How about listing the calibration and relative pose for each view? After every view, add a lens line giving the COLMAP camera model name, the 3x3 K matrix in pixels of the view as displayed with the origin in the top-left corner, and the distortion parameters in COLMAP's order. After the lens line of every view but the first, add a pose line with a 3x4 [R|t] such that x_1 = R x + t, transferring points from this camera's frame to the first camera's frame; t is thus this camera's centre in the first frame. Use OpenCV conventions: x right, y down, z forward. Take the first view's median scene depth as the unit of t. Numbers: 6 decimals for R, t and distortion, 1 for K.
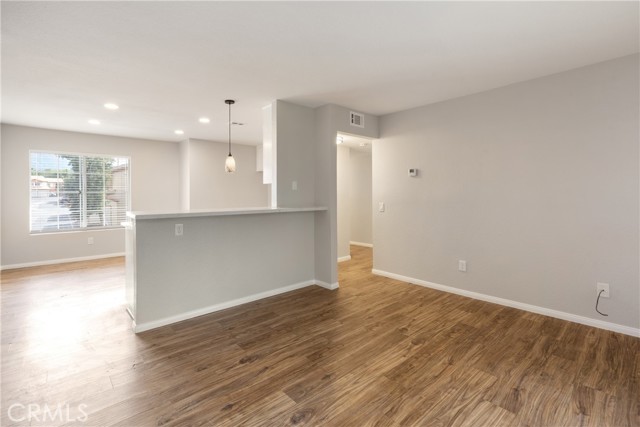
lens RADIAL K [[291.9, 0, 333.7], [0, 291.9, 195.4], [0, 0, 1]] dist [-0.000481, -0.000162]
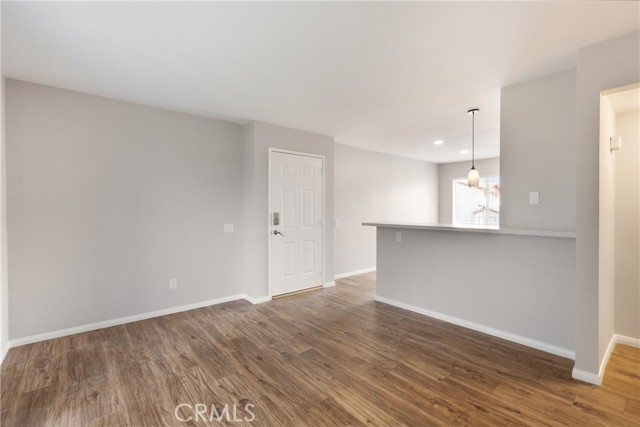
lens RADIAL K [[291.9, 0, 314.2], [0, 291.9, 214.0], [0, 0, 1]] dist [-0.000481, -0.000162]
pose [[-0.072817, 0.018105, -0.997181, 0.910561], [-0.001924, 0.999831, 0.018293, -0.010559], [0.997343, 0.003251, -0.072770, 0.817920]]
